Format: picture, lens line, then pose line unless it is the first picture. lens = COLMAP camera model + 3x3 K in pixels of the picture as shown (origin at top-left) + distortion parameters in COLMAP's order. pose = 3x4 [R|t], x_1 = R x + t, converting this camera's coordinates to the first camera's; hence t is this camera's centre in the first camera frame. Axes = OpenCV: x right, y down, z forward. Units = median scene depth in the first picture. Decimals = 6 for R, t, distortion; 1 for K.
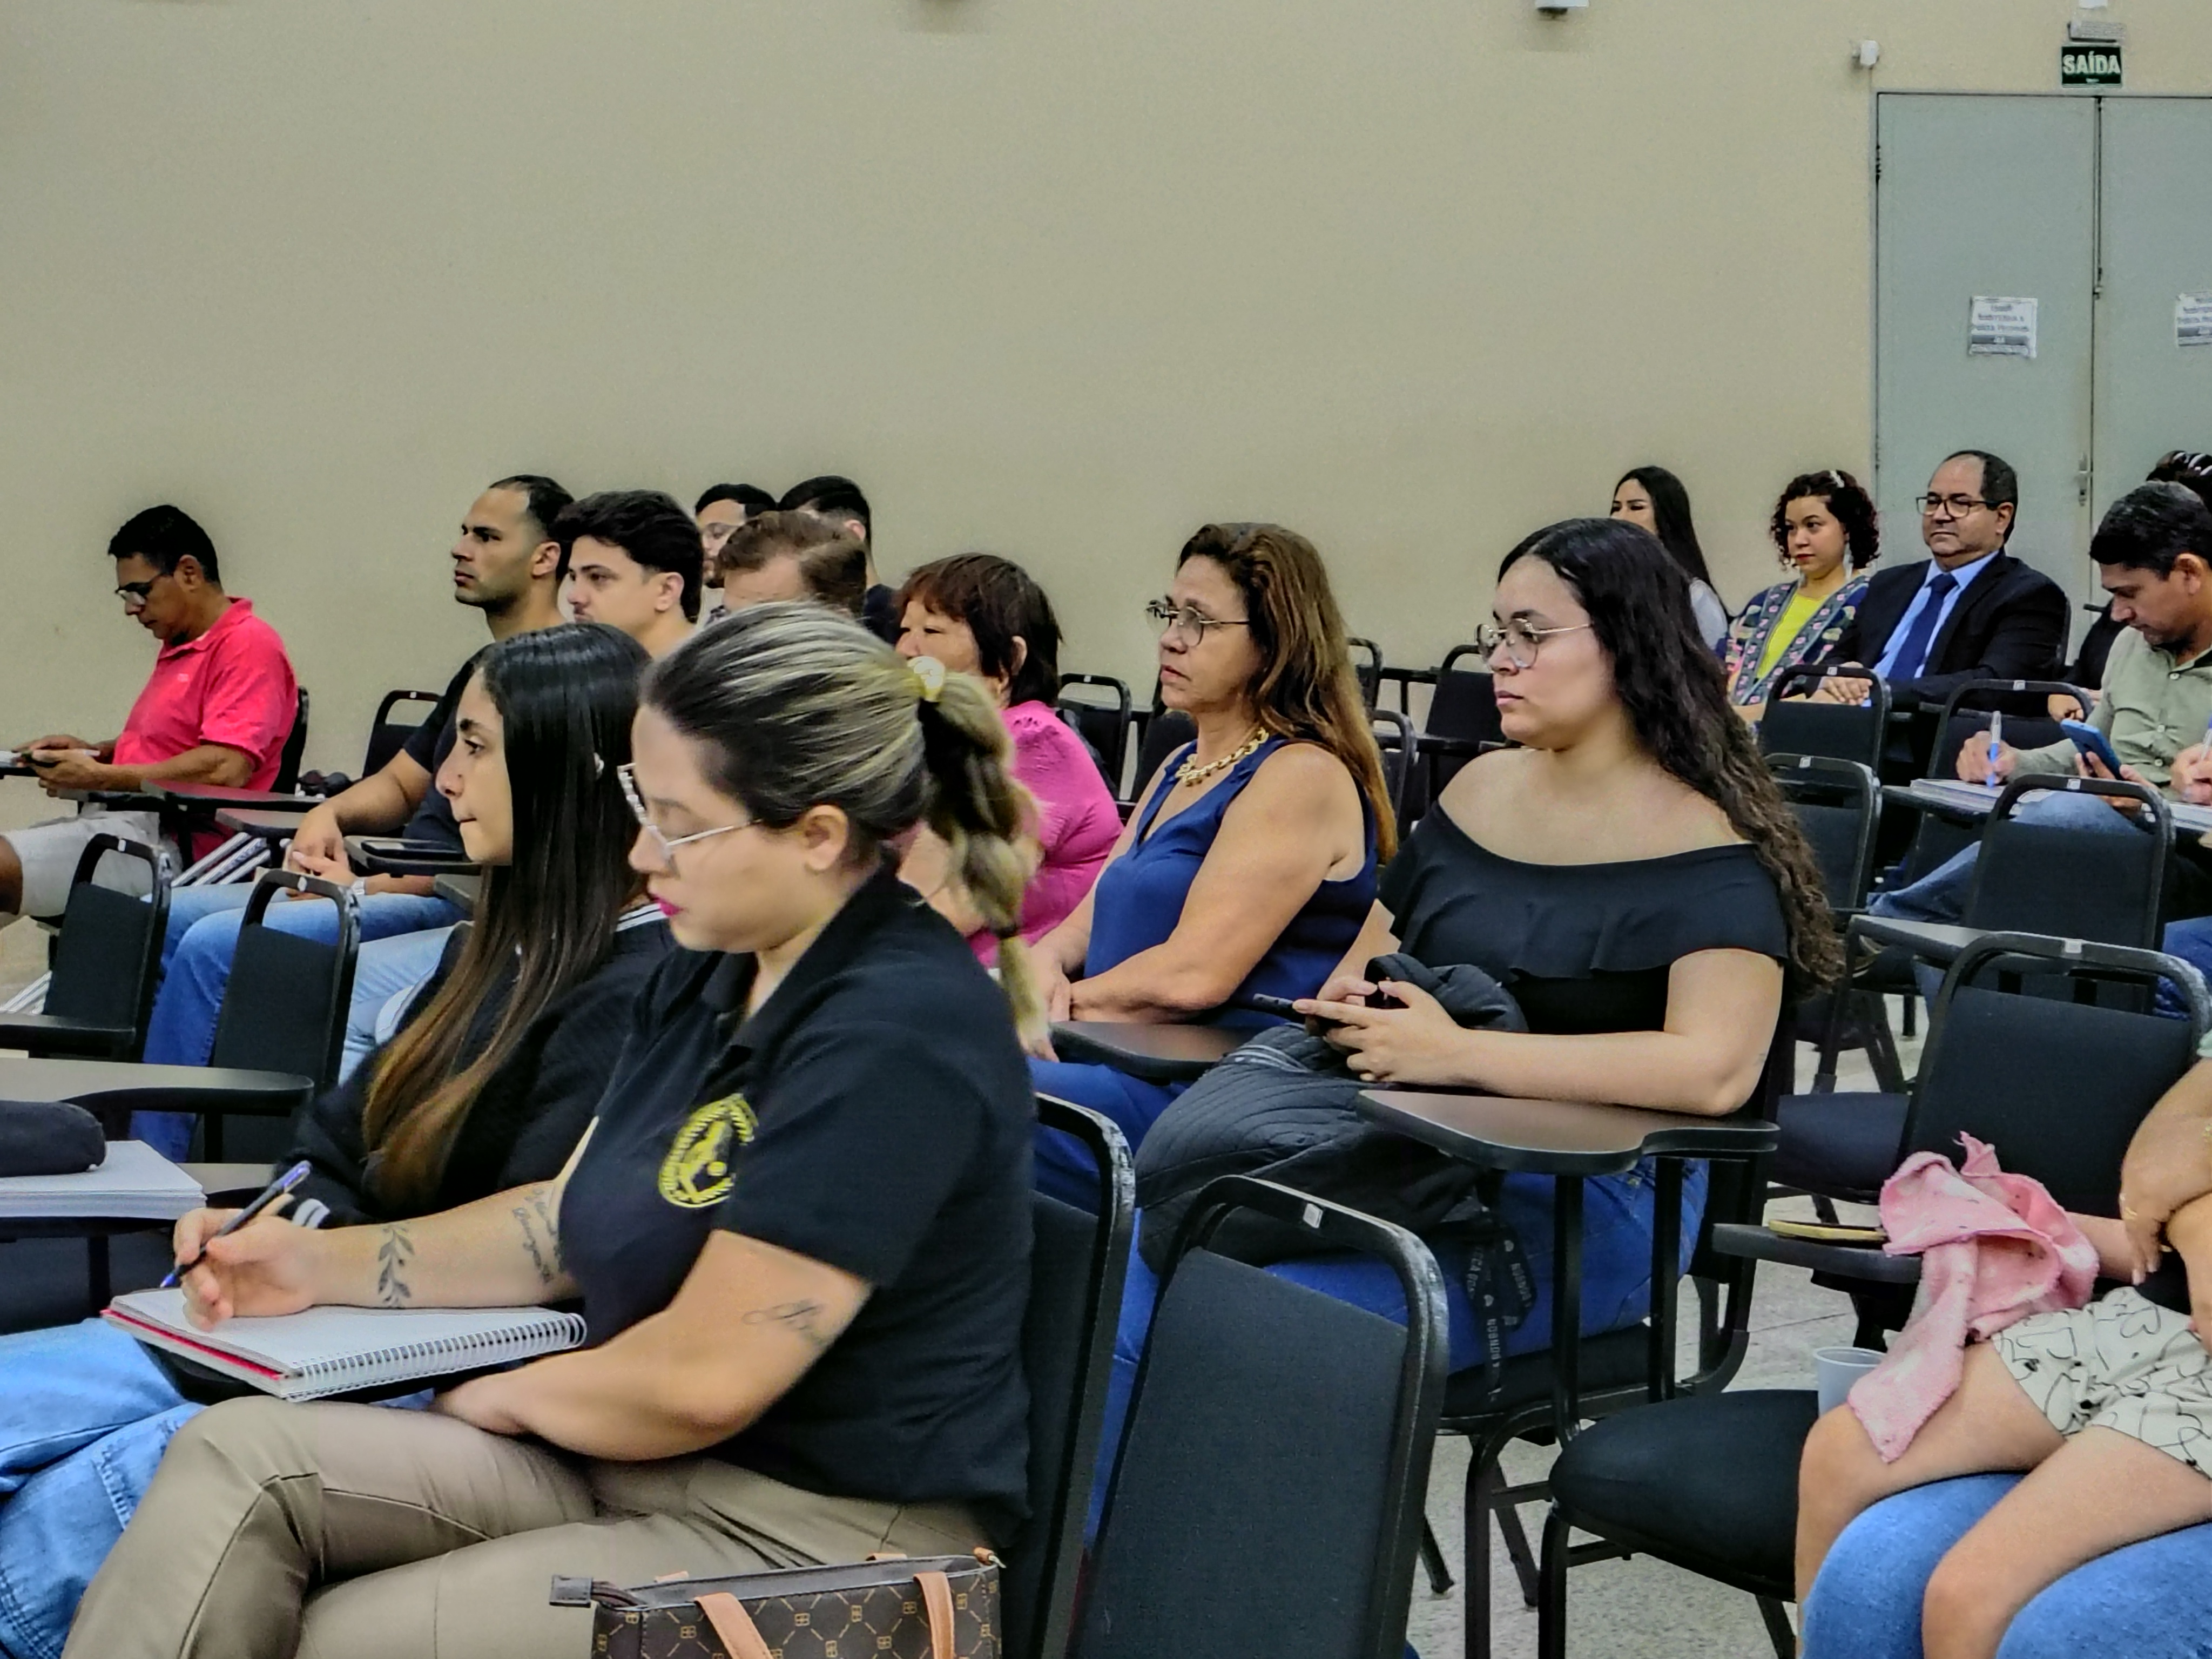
lens RADIAL K [[2931.5, 0, 1105.7], [0, 2931.5, 884.4], [0, 0, 1]] dist [0.014951, 0.087079]
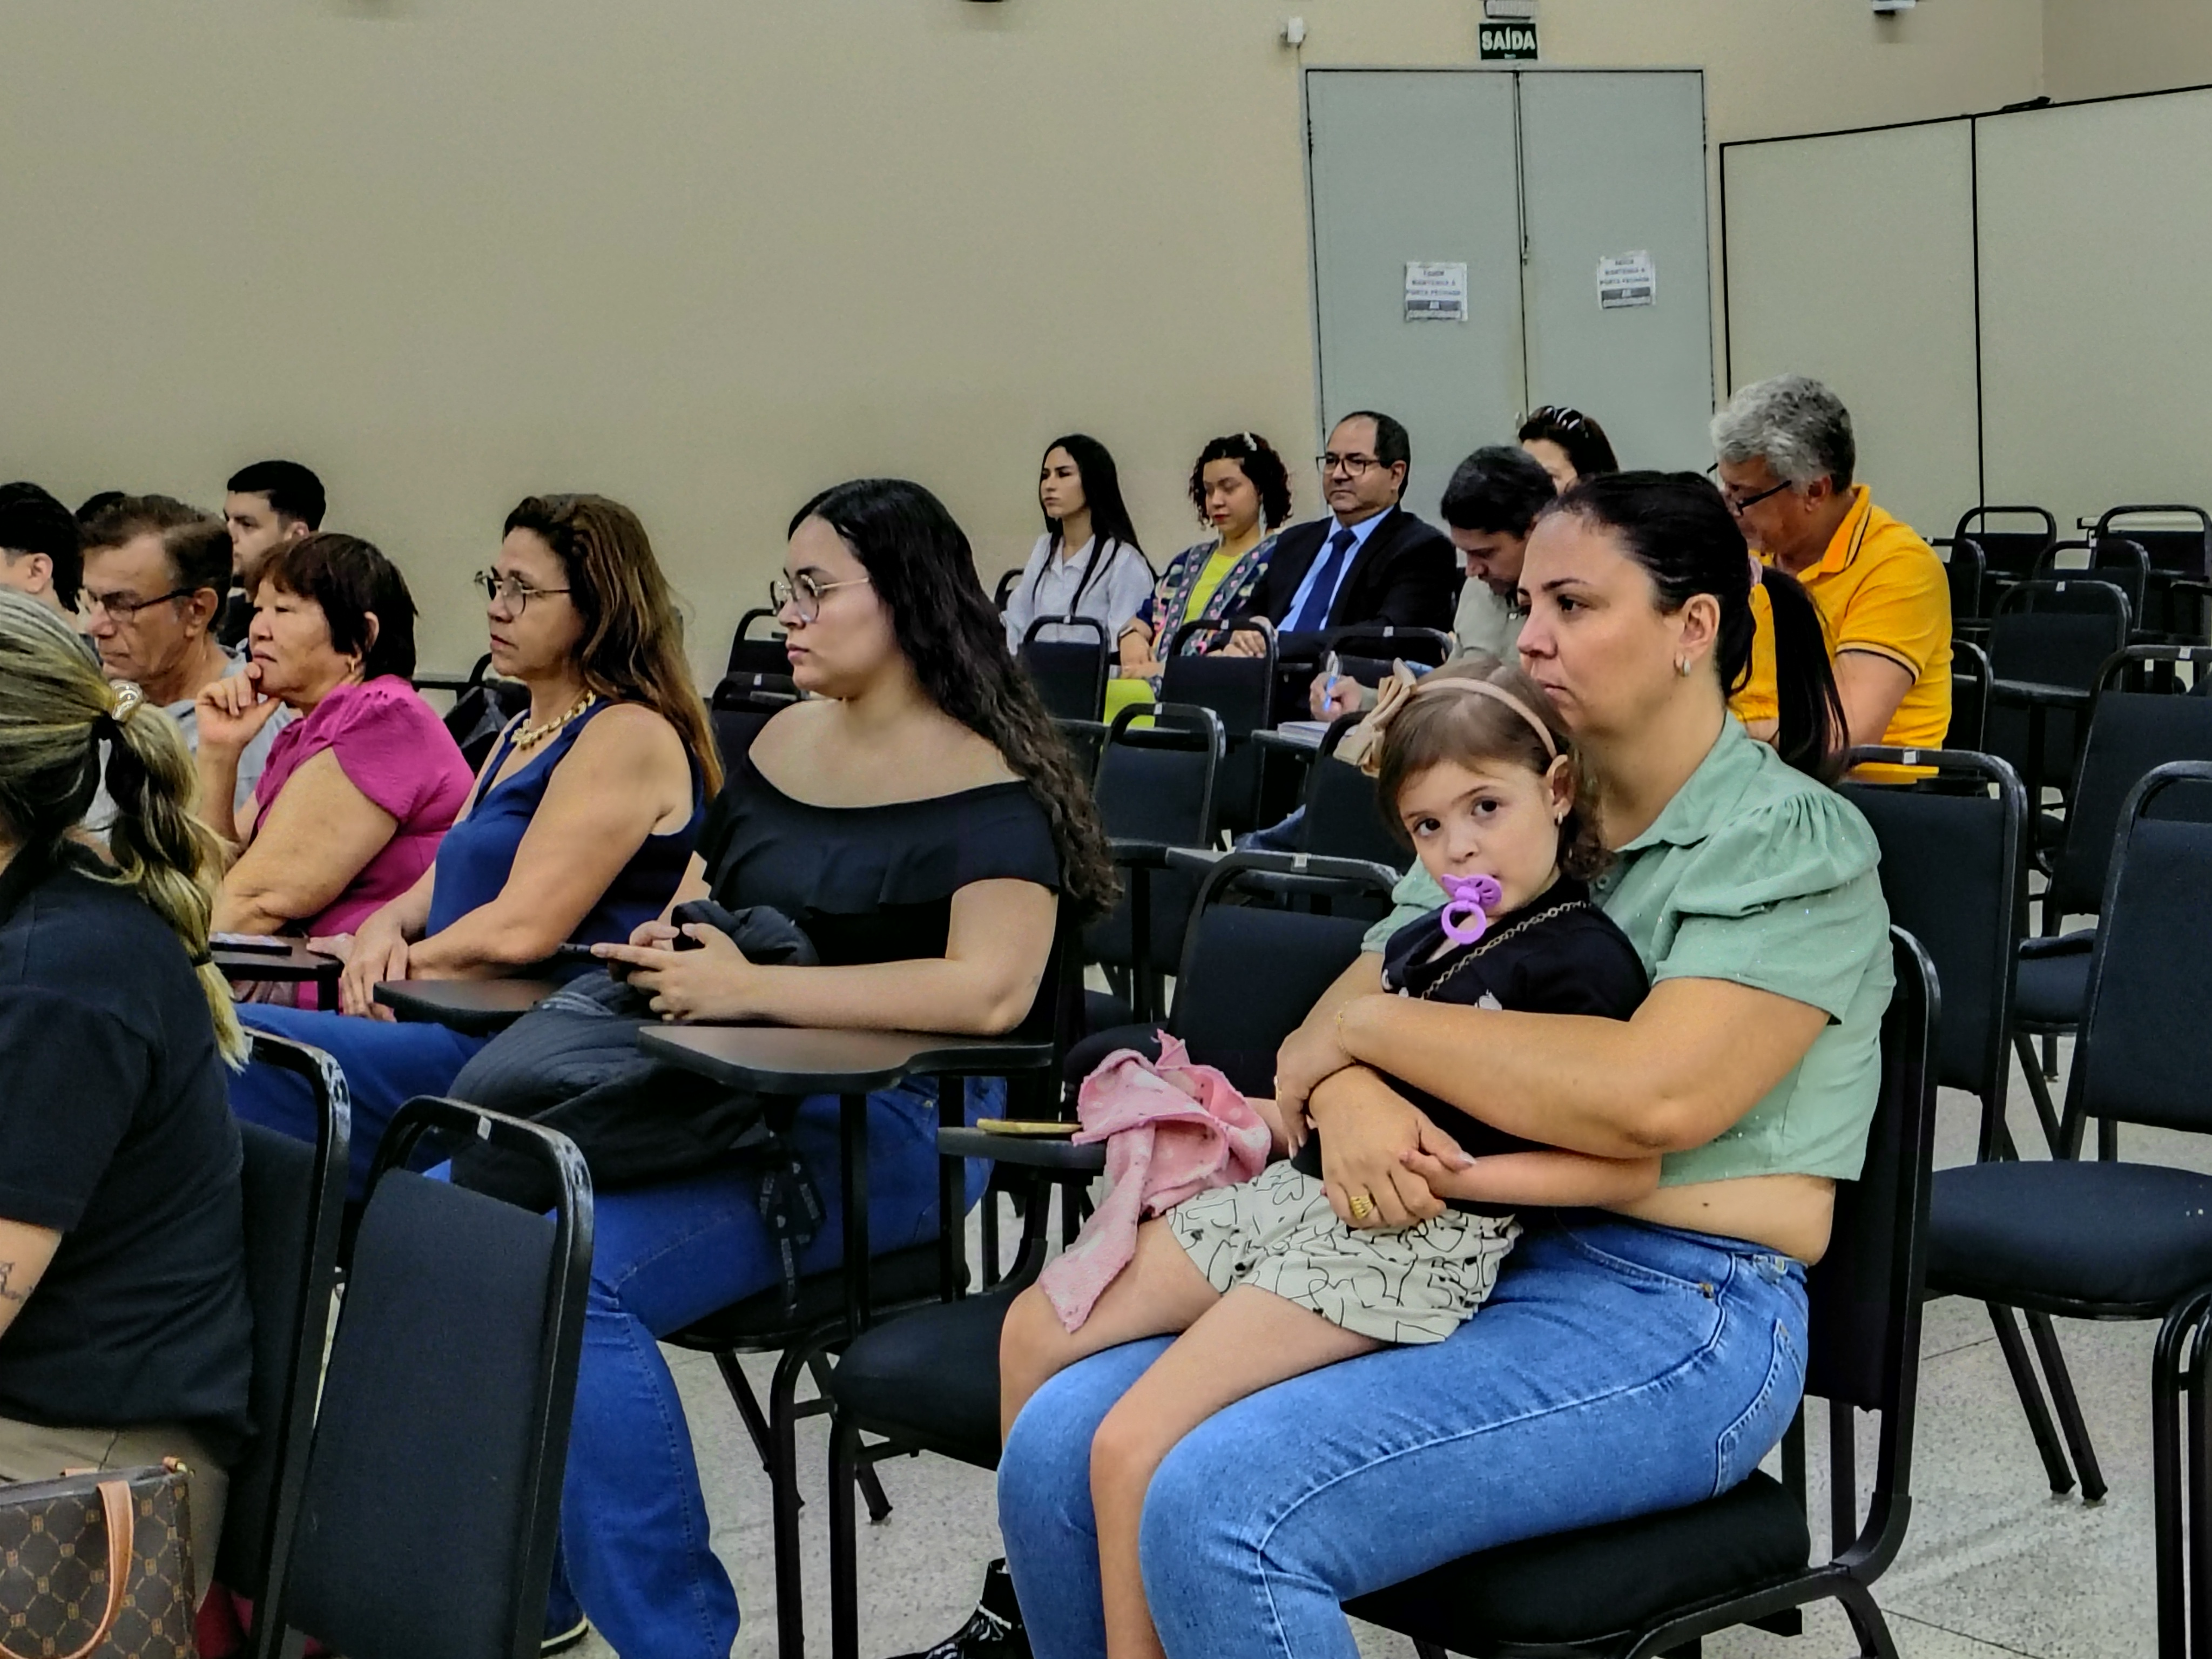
lens RADIAL K [[3032.2, 0, 1106.0], [0, 3032.2, 829.5], [0, 0, 1]] dist [0.039017, 0.041634]
pose [[0.993261, -0.041195, 0.108331, 0.126735], [0.043139, 0.998946, -0.015663, 0.022139], [-0.107572, 0.020231, 0.993991, -0.094210]]
